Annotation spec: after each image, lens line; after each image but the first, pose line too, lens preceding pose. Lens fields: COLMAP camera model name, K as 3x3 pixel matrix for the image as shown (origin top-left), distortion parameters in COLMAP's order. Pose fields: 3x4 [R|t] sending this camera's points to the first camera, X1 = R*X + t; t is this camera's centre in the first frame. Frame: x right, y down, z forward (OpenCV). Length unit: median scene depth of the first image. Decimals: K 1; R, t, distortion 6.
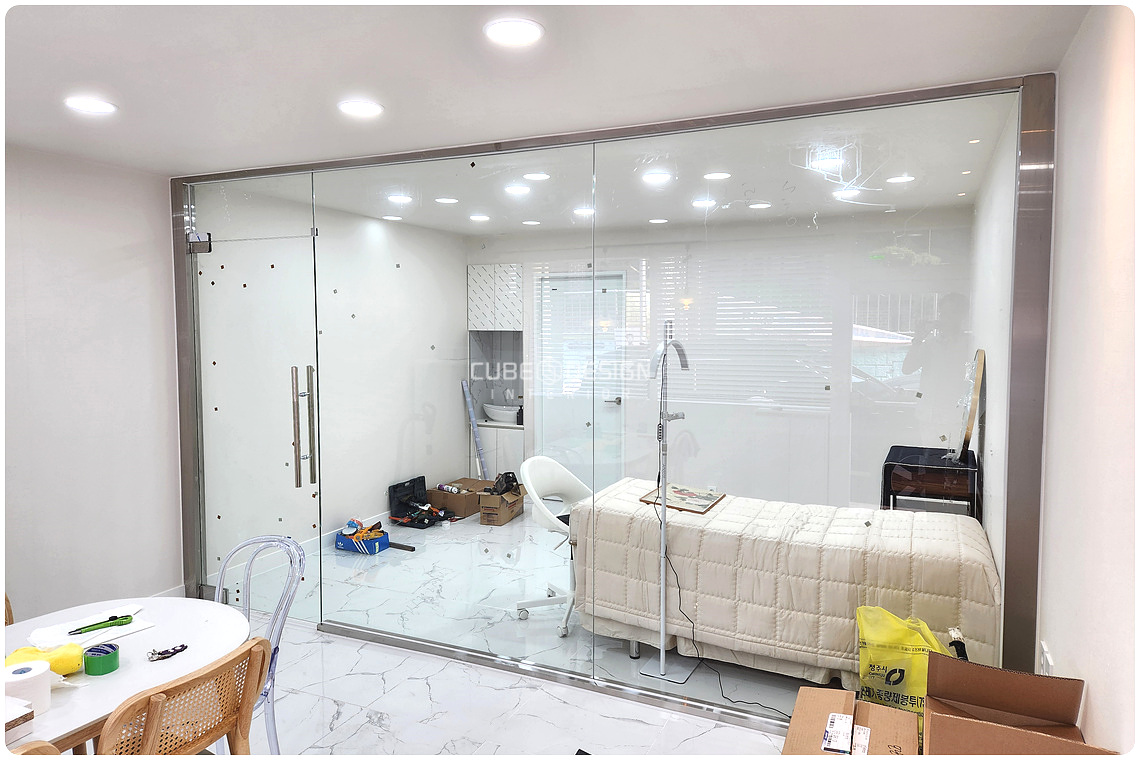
lens RADIAL K [[761.2, 0, 566.5], [0, 761.2, 374.4], [0, 0, 1]] dist [0.084953, -0.079474]
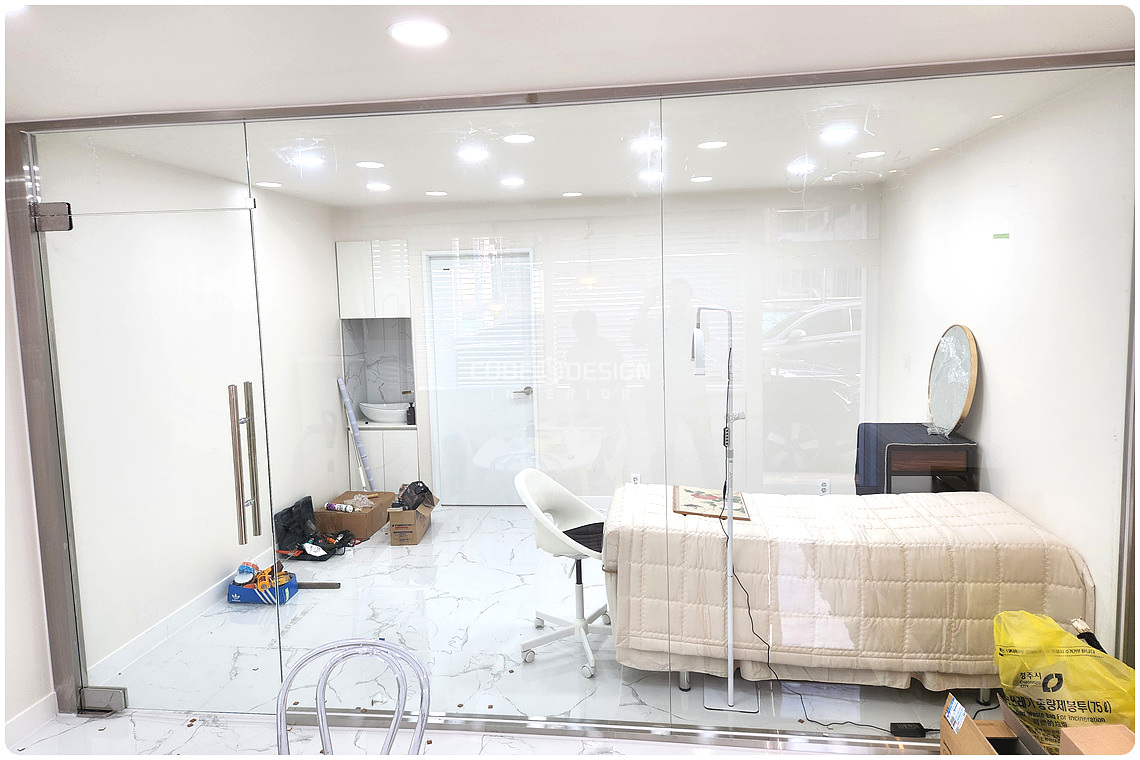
lens RADIAL K [[761.2, 0, 566.5], [0, 761.2, 374.4], [0, 0, 1]] dist [0.084953, -0.079474]
pose [[0.951204, -0.058962, 0.302877, -0.262428], [0.048159, 0.997913, 0.043020, -0.035761], [-0.304782, -0.026335, 0.952058, 0.184000]]
